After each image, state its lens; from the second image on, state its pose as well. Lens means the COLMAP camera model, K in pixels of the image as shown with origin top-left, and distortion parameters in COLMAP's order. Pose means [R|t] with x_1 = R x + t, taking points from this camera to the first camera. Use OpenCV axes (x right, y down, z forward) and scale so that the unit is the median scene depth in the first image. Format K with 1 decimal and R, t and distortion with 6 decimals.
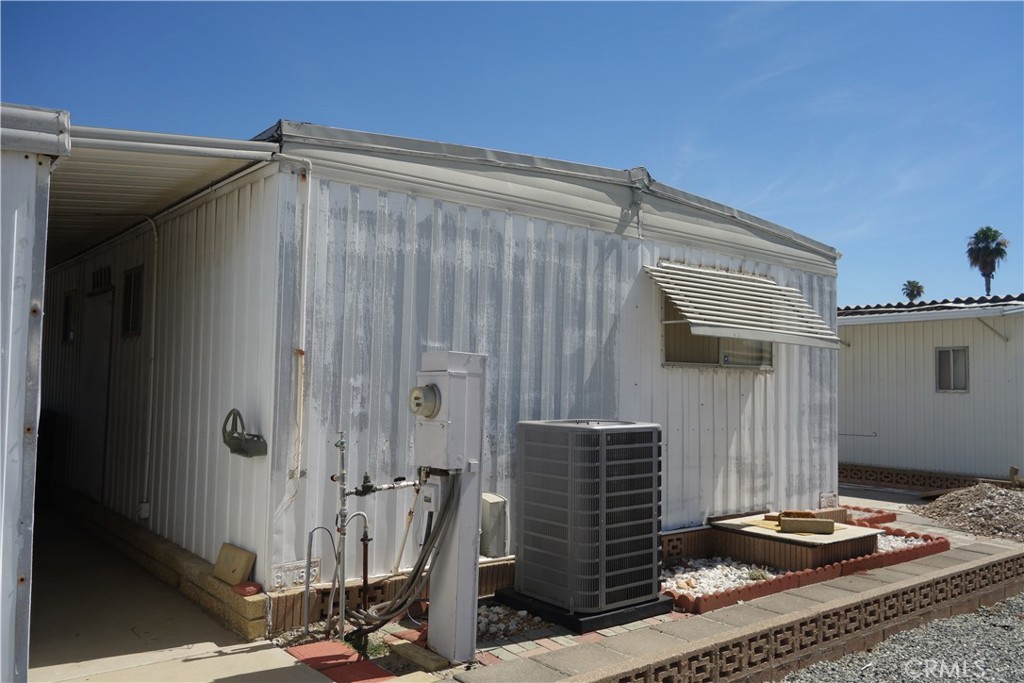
lens RADIAL K [[815.3, 0, 514.9], [0, 815.3, 340.8], [0, 0, 1]] dist [0.002884, 0.011604]
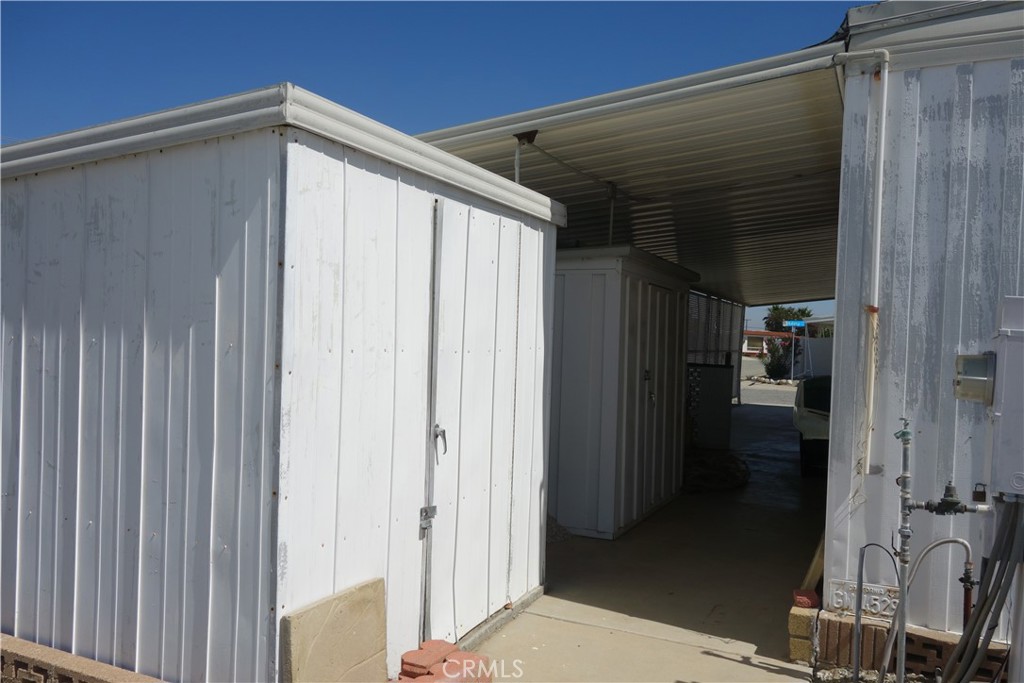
lens RADIAL K [[815.3, 0, 513.0], [0, 815.3, 341.8], [0, 0, 1]] dist [0.002884, 0.011604]
pose [[0.426459, 0.004837, -0.904494, 0.274818], [0.014913, 0.999812, 0.012378, 0.029660], [0.904384, -0.018767, 0.426307, 0.371005]]
